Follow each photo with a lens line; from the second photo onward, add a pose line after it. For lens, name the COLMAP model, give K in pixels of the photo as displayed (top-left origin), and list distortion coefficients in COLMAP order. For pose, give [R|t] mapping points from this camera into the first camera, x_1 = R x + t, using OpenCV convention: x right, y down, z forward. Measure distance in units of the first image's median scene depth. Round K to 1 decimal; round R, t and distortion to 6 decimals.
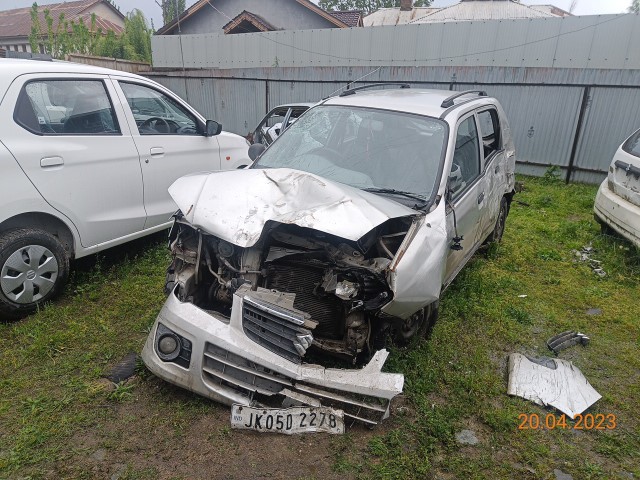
lens RADIAL K [[439.0, 0, 320.0], [0, 439.0, 240.0], [0, 0, 1]] dist [0.005819, -0.003521]
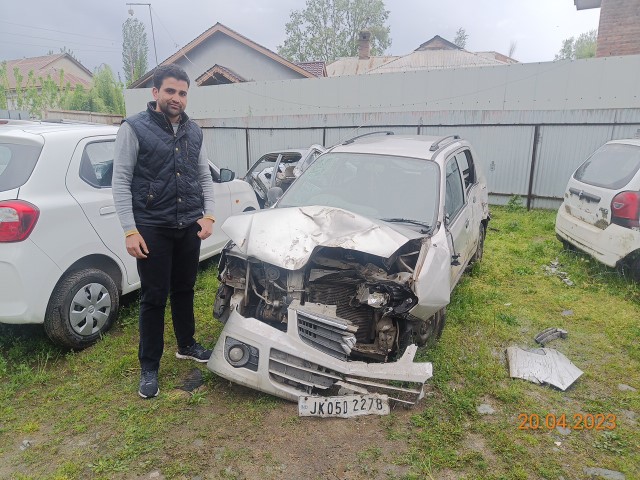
lens RADIAL K [[439.0, 0, 320.0], [0, 439.0, 240.0], [0, 0, 1]] dist [0.005819, -0.003521]
pose [[0.995868, -0.053322, 0.073515, -0.159348], [0.059676, 0.994408, -0.087133, 0.038713], [-0.068458, 0.091160, 0.993480, -0.203807]]
